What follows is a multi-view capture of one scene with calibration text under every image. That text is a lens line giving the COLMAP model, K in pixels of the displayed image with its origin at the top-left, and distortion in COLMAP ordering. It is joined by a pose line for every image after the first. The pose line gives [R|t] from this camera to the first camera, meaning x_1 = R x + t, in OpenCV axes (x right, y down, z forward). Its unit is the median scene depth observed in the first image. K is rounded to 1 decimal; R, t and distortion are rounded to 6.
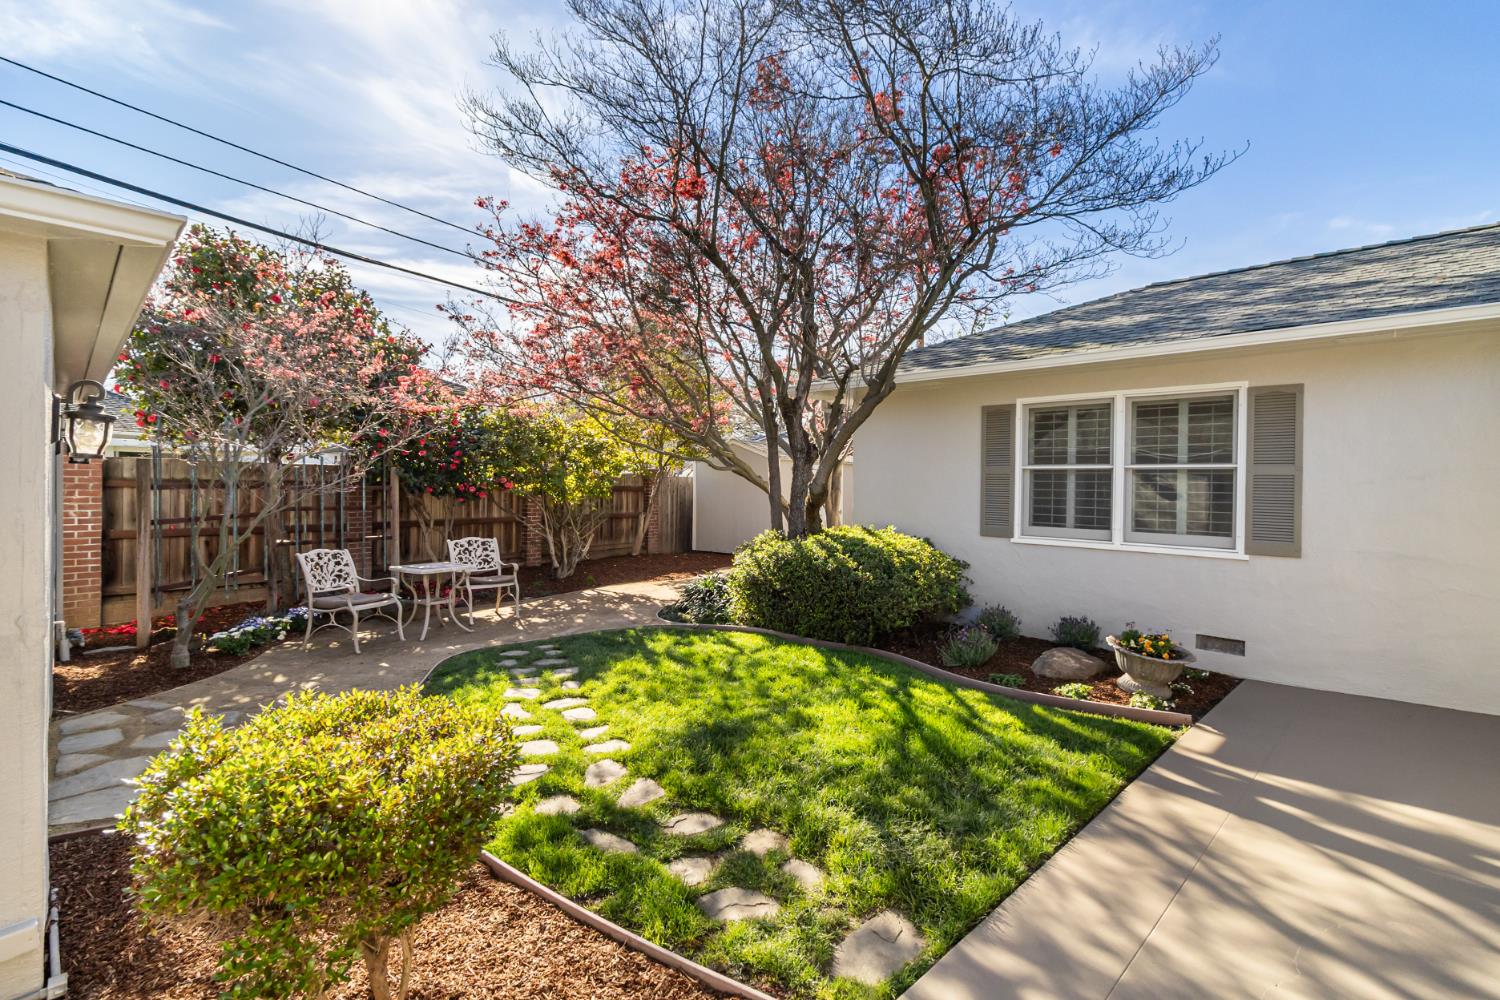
lens RADIAL K [[691.9, 0, 755.6], [0, 691.9, 483.9], [0, 0, 1]] dist [-0.001568, -0.000016]
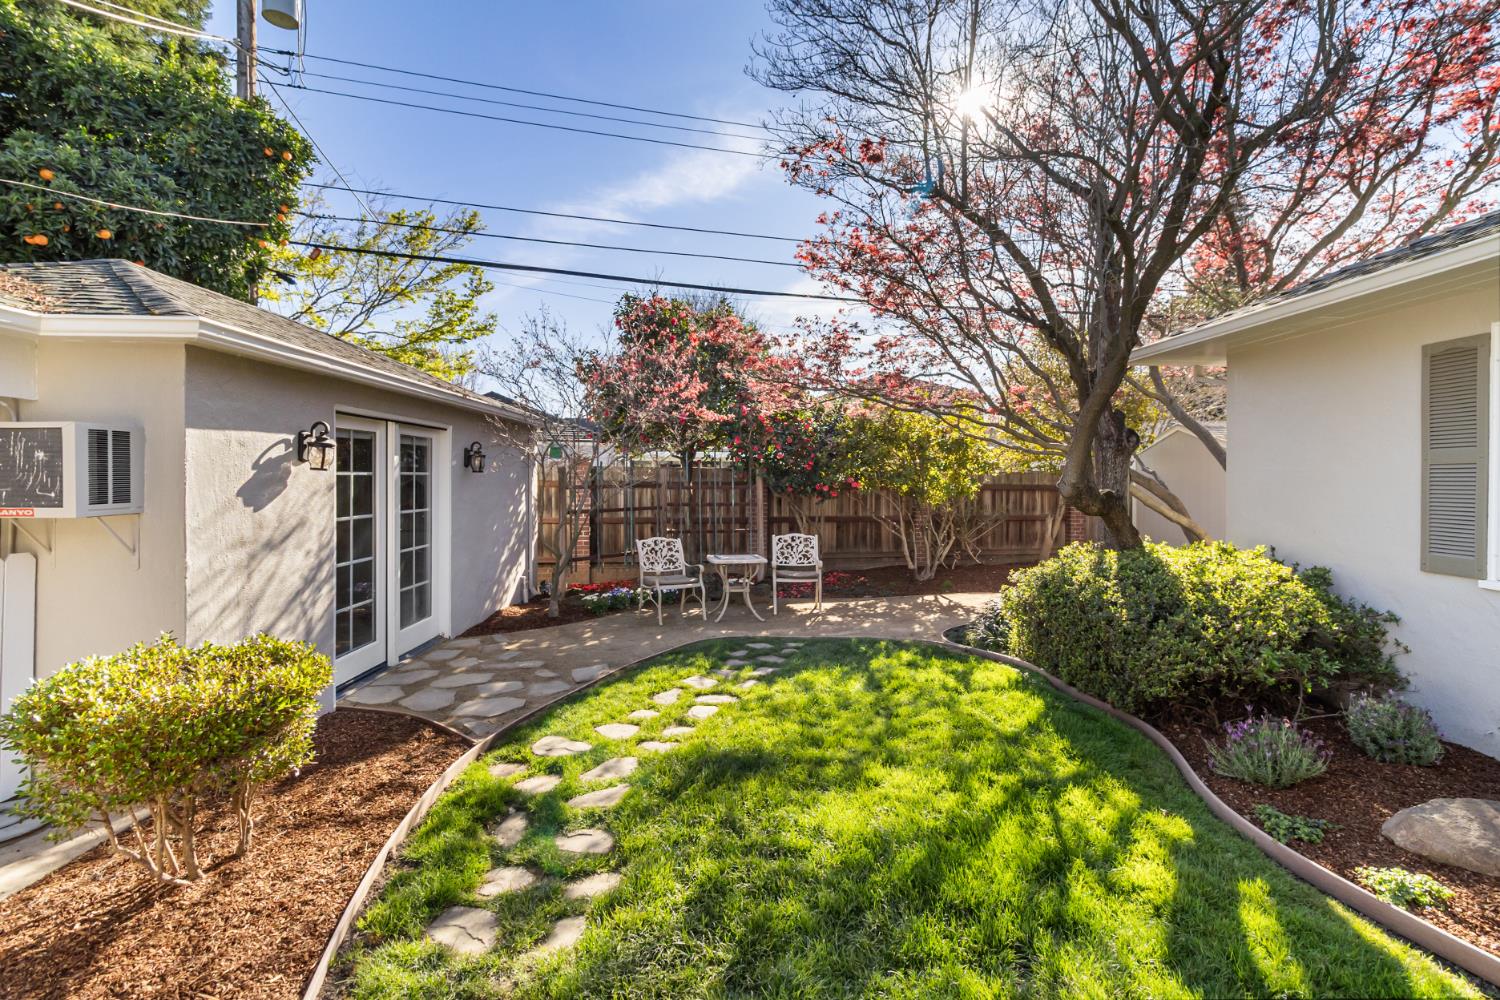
lens RADIAL K [[691.9, 0, 755.6], [0, 691.9, 483.9], [0, 0, 1]] dist [-0.001568, -0.000016]
pose [[0.723330, -0.004043, -0.690491, 0.353993], [0.005721, 0.999984, 0.000138, -0.000467], [0.690479, -0.004051, 0.723341, 0.226776]]
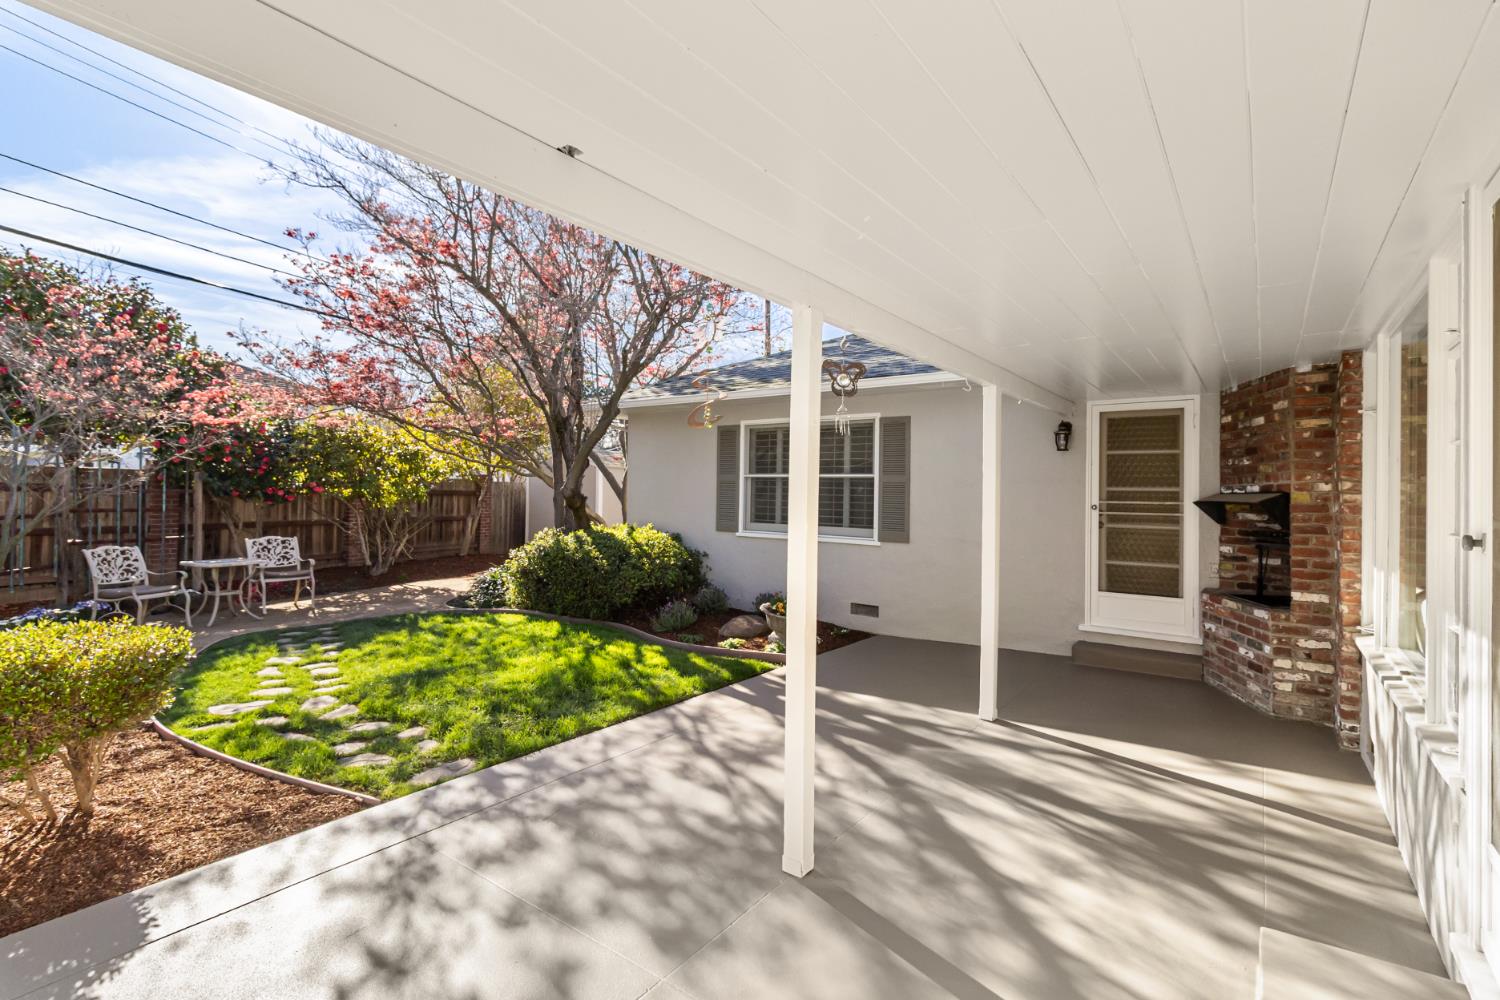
lens RADIAL K [[693.4, 0, 754.2], [0, 693.4, 475.8], [0, 0, 1]] dist [0.000740, 0.000105]
pose [[0.988890, 0.005665, 0.148543, 0.228966], [-0.002631, 0.999784, -0.020616, 0.002127], [-0.148628, 0.019996, 0.988691, -0.256874]]
